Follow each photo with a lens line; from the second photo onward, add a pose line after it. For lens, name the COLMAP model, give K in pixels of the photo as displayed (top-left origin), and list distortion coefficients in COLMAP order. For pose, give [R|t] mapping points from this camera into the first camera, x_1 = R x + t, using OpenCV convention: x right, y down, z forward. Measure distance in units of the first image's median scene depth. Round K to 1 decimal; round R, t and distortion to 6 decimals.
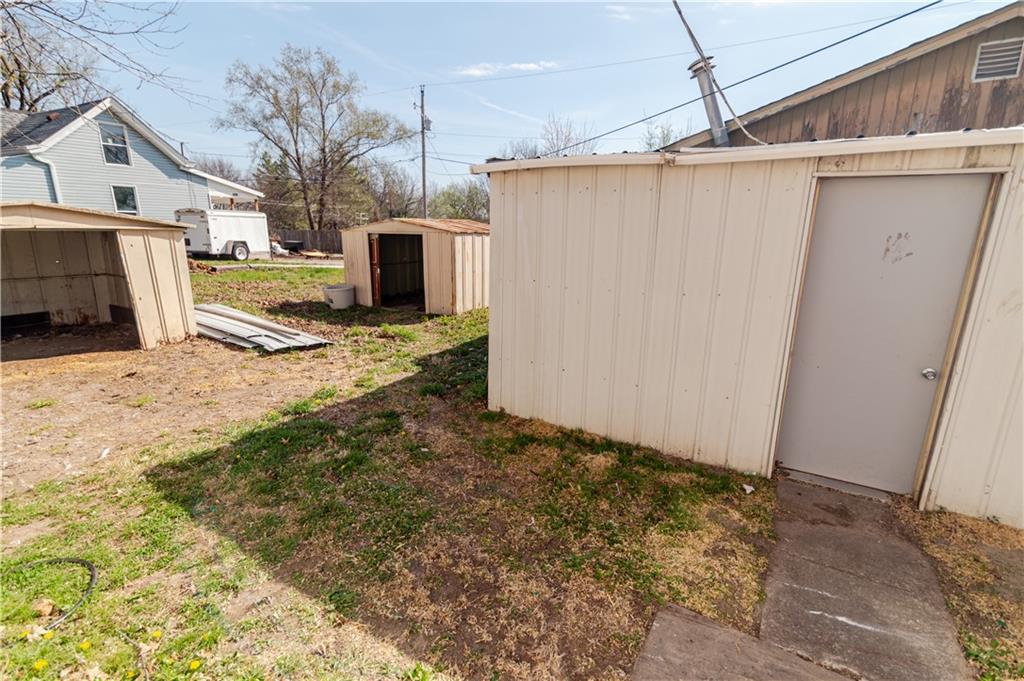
lens RADIAL K [[472.2, 0, 516.4], [0, 472.2, 343.6], [0, 0, 1]] dist [0.012949, -0.000558]
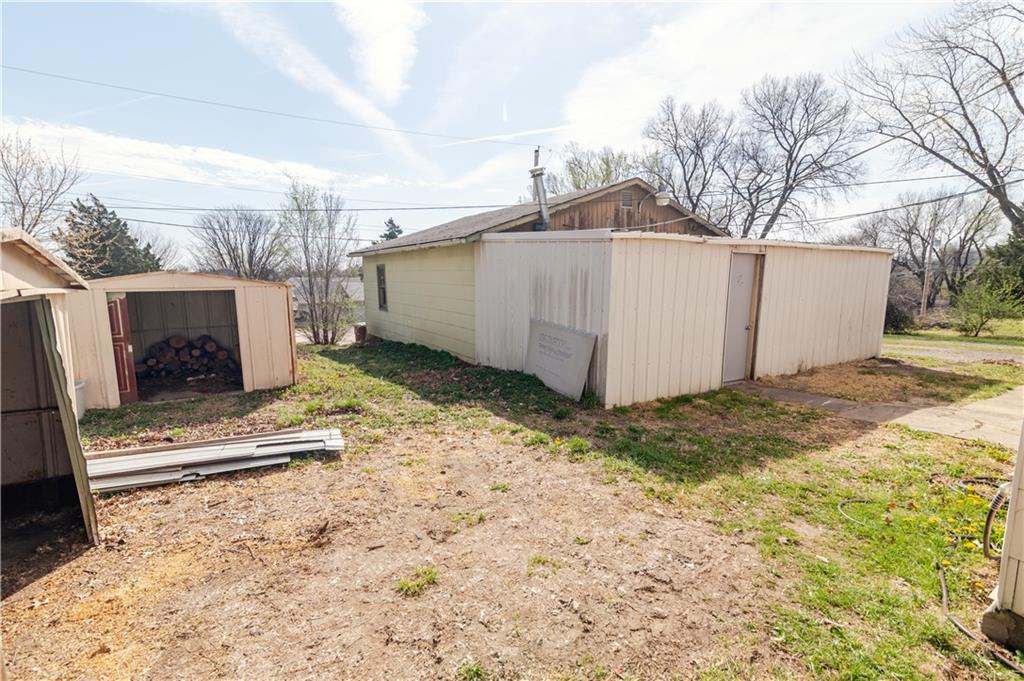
lens RADIAL K [[472.2, 0, 516.4], [0, 472.2, 343.6], [0, 0, 1]] dist [0.012949, -0.000558]
pose [[0.485989, -0.136620, 0.863221, -0.925701], [0.222676, 0.974465, 0.028861, -0.097475], [-0.845121, 0.178192, 0.504001, 0.355571]]
